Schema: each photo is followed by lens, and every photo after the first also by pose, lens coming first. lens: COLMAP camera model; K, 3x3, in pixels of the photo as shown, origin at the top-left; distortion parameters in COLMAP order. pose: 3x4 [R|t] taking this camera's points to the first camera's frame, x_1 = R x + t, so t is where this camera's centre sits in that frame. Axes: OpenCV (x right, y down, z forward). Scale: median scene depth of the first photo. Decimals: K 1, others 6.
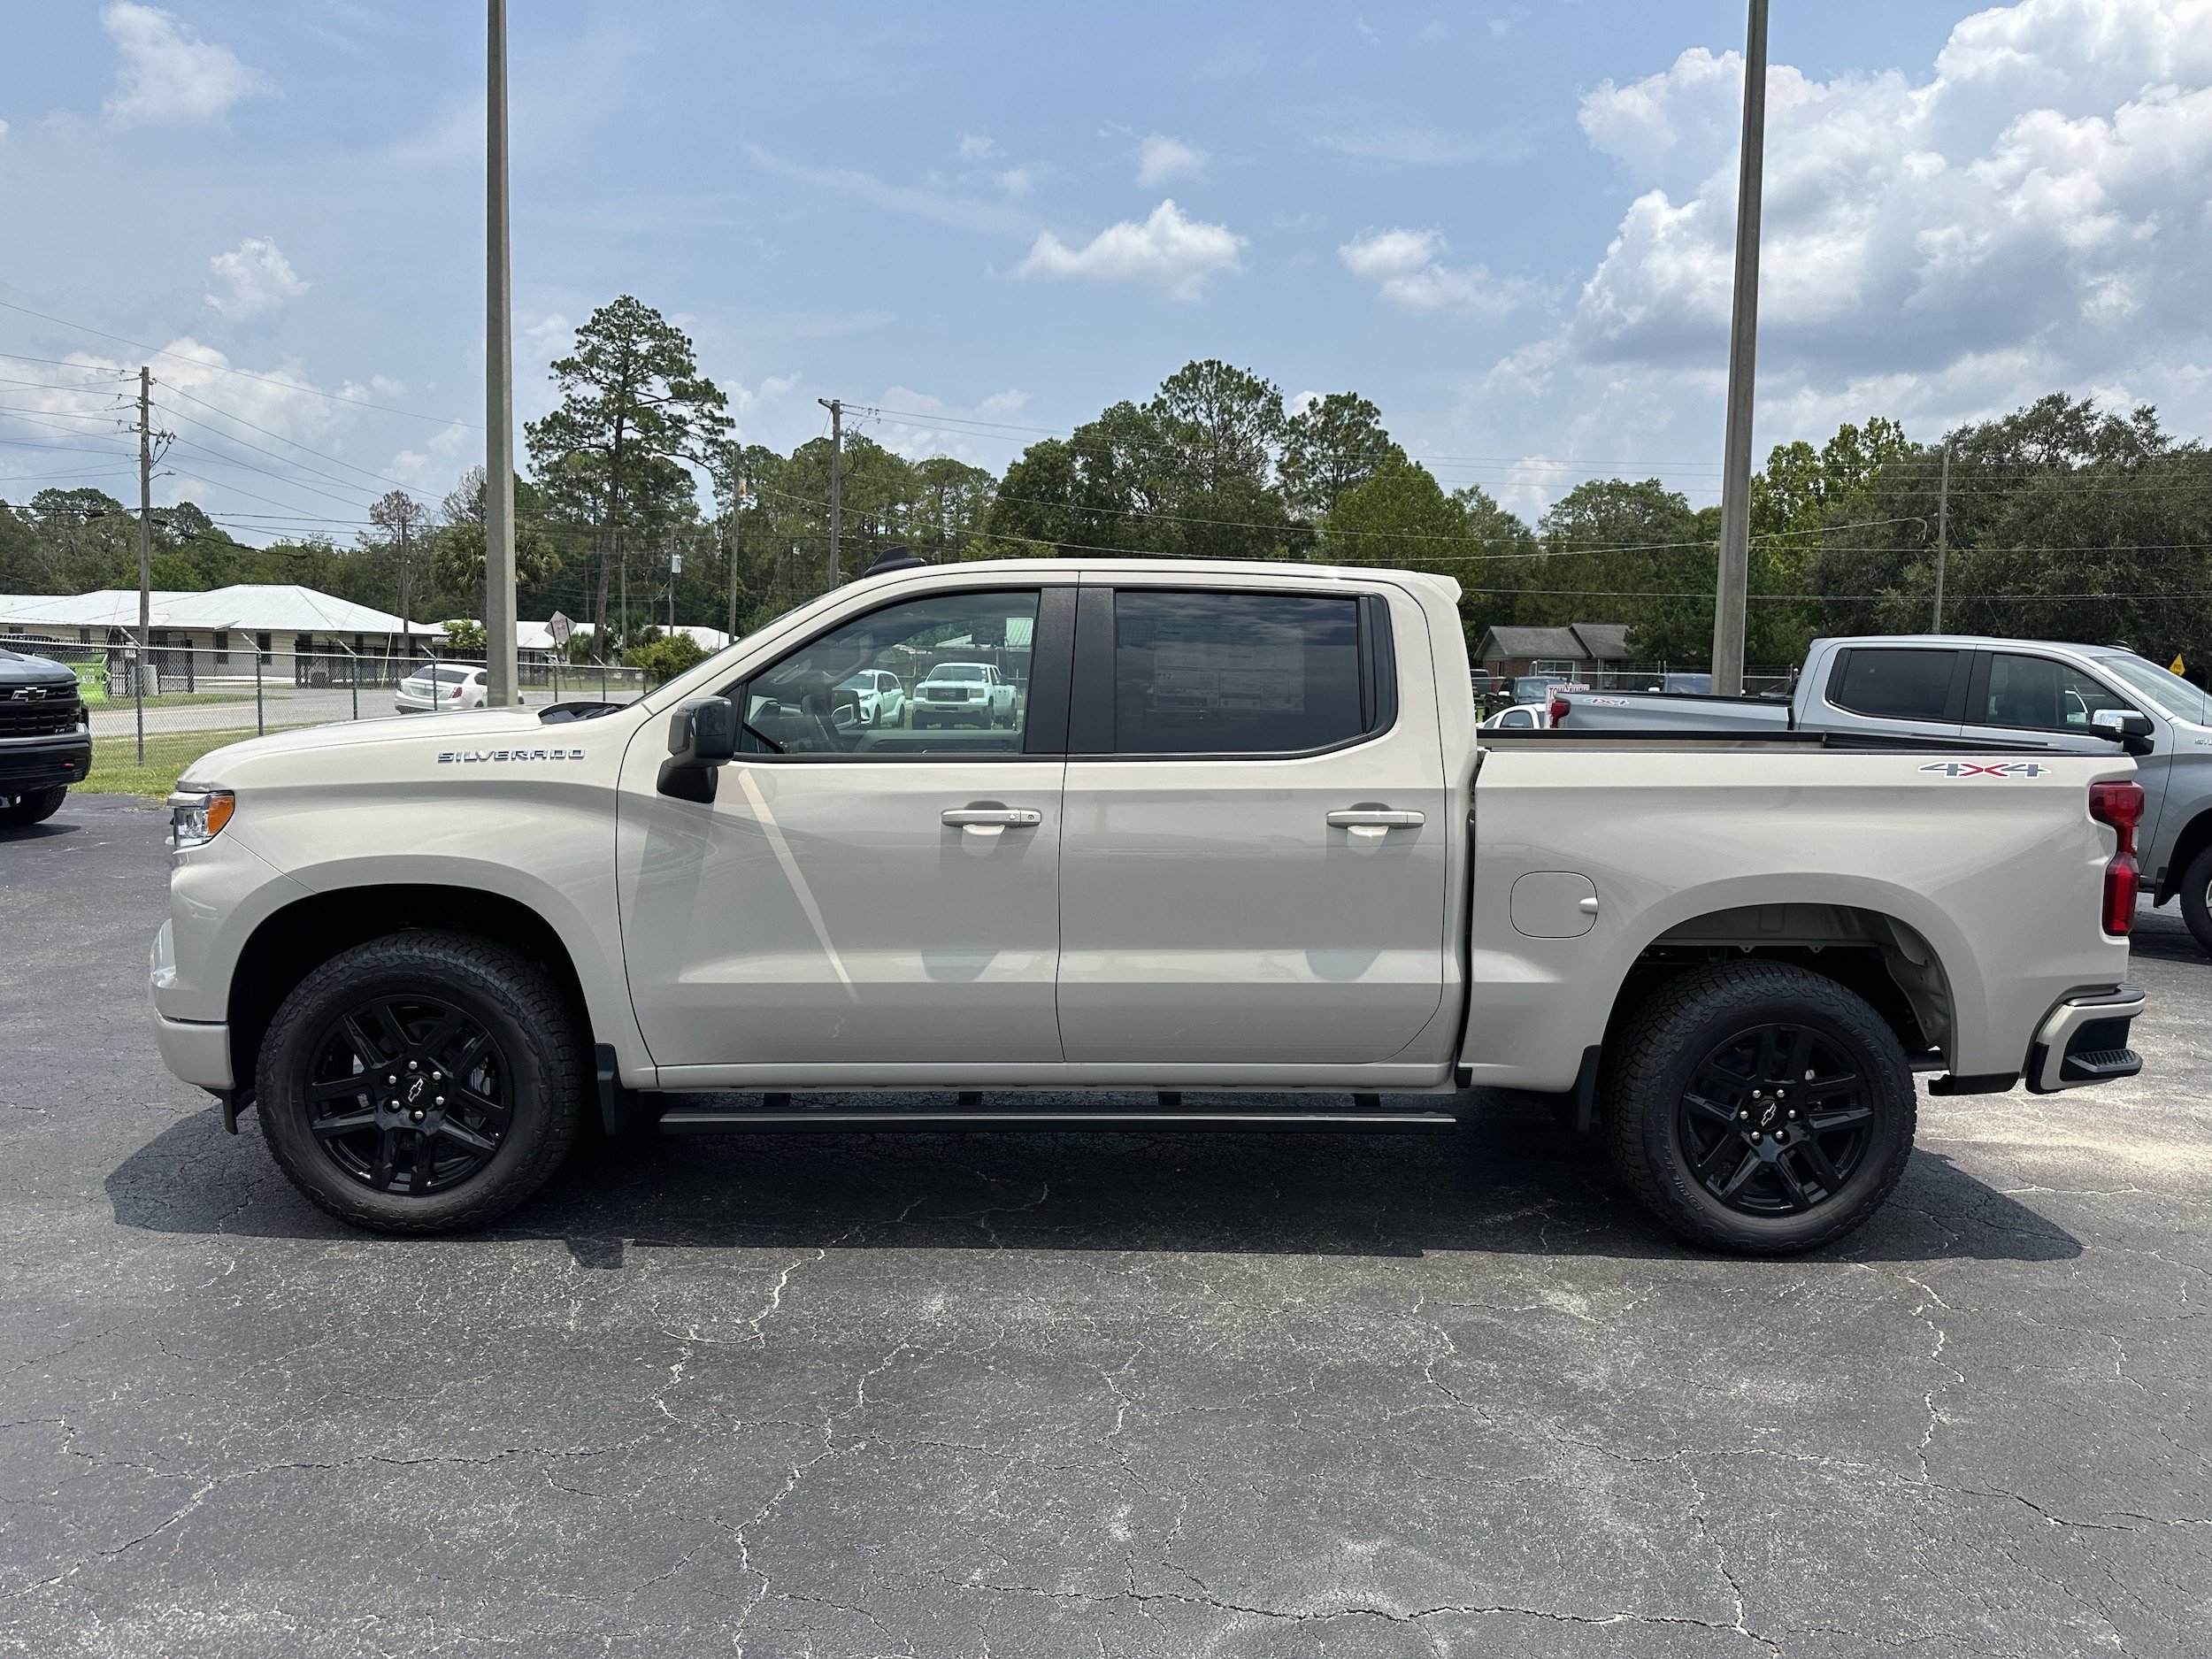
lens RADIAL K [[1592.6, 0, 1063.3], [0, 1592.6, 817.4], [0, 0, 1]] dist [0.036818, -0.043745]
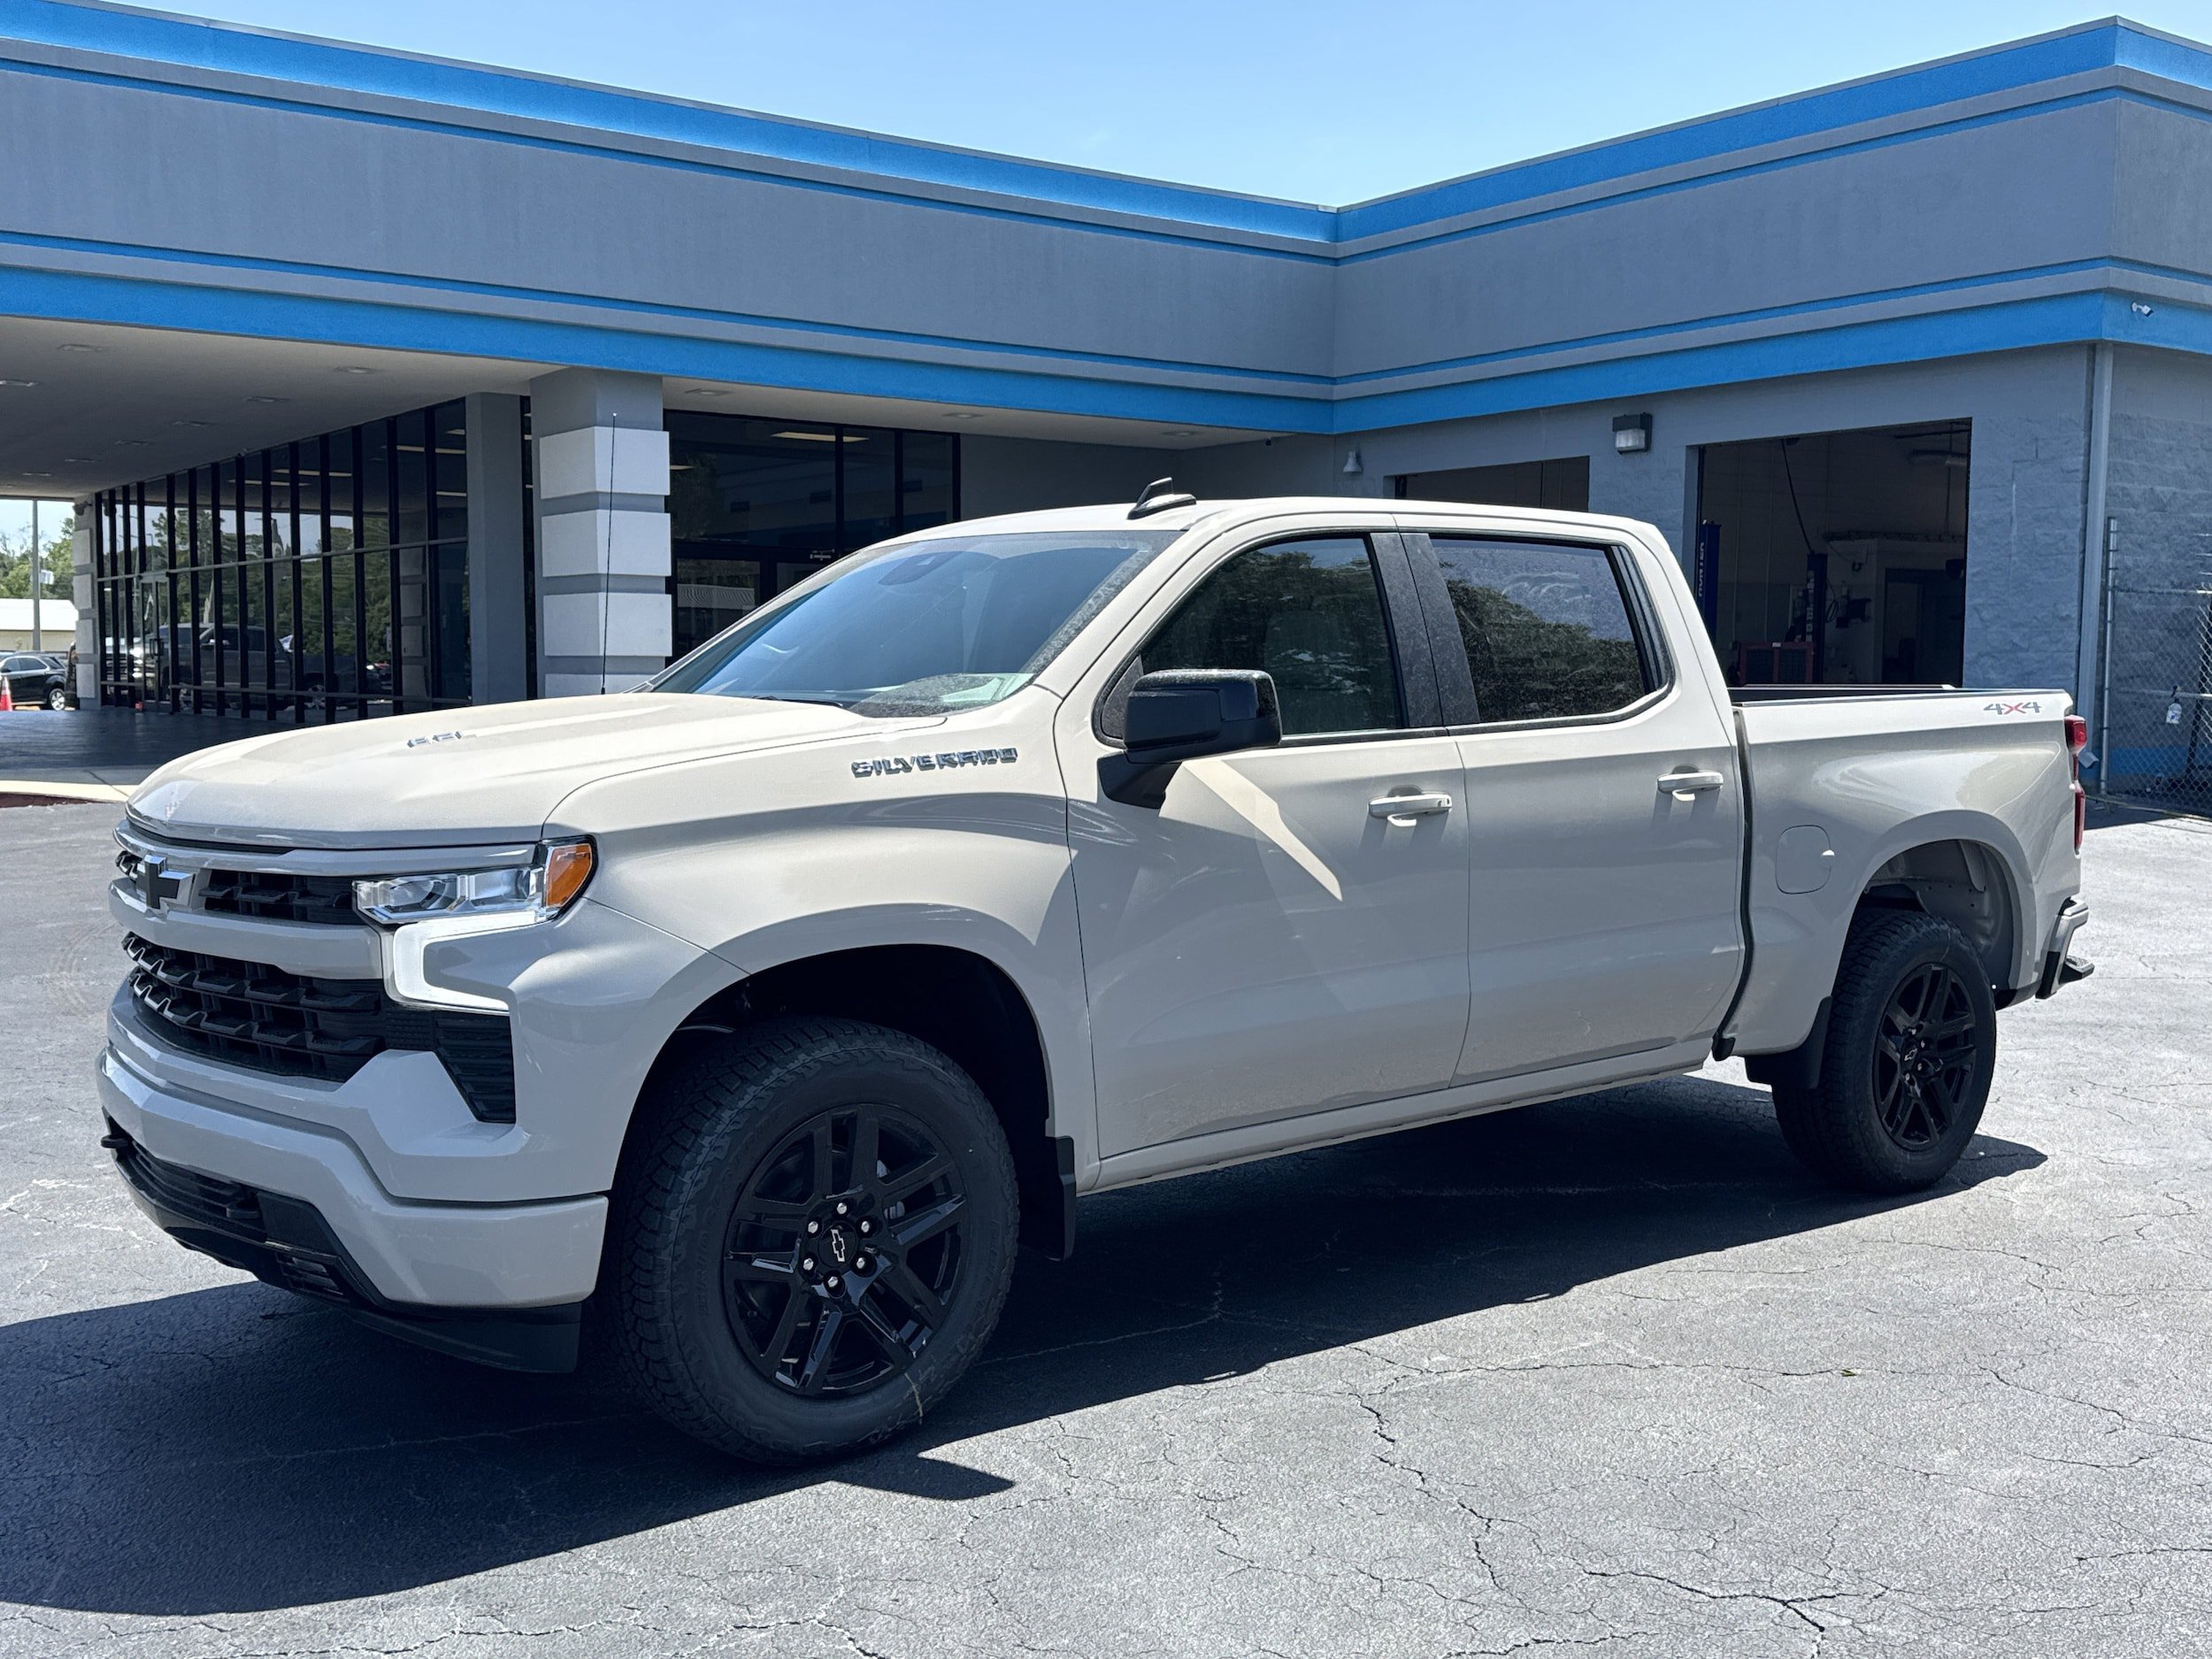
lens RADIAL K [[2321.6, 0, 1106.1], [0, 2321.6, 826.8], [0, 0, 1]] dist [0.076726, 0.000000]
pose [[0.786801, -0.066418, 0.613623, -0.890924], [0.075475, 0.997085, 0.011148, -0.013908], [-0.612575, 0.037542, 0.789520, 0.117362]]
